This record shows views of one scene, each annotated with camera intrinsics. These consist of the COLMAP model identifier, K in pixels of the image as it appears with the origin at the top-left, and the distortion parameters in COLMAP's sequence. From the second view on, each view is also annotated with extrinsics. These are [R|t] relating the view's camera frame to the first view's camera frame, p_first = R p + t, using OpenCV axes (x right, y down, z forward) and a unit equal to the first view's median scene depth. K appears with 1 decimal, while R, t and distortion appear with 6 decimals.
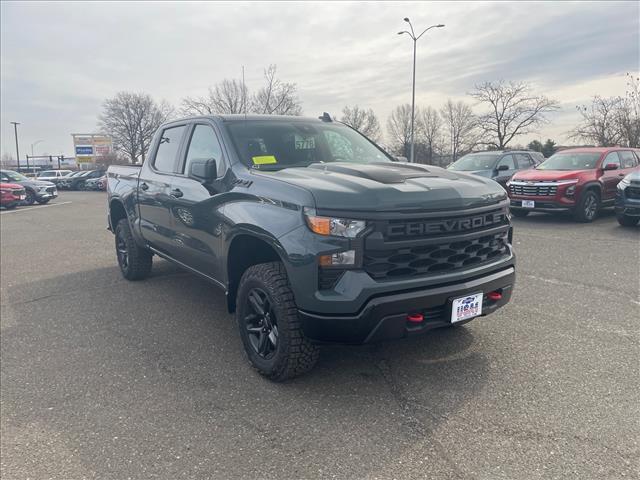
lens RADIAL K [[487.8, 0, 315.3], [0, 487.8, 241.6], [0, 0, 1]] dist [0.066531, -0.073543]
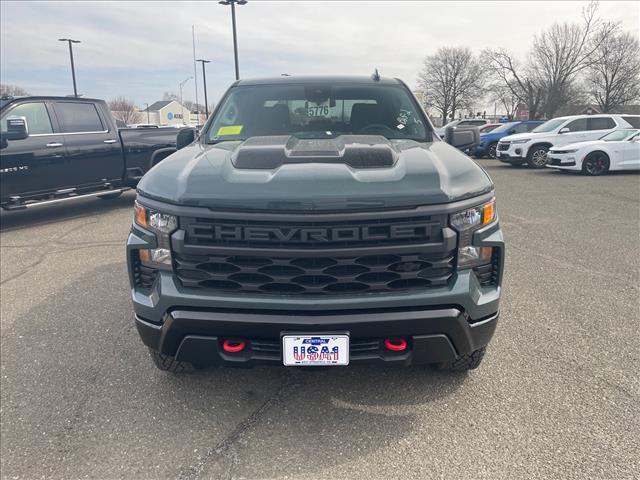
lens RADIAL K [[487.8, 0, 318.1], [0, 487.8, 239.9], [0, 0, 1]] dist [0.066531, -0.073543]
pose [[0.816099, 0.146708, -0.558980, 0.668875], [-0.100031, 0.988502, 0.113396, -0.103279], [0.569189, -0.036627, 0.821391, 0.410258]]
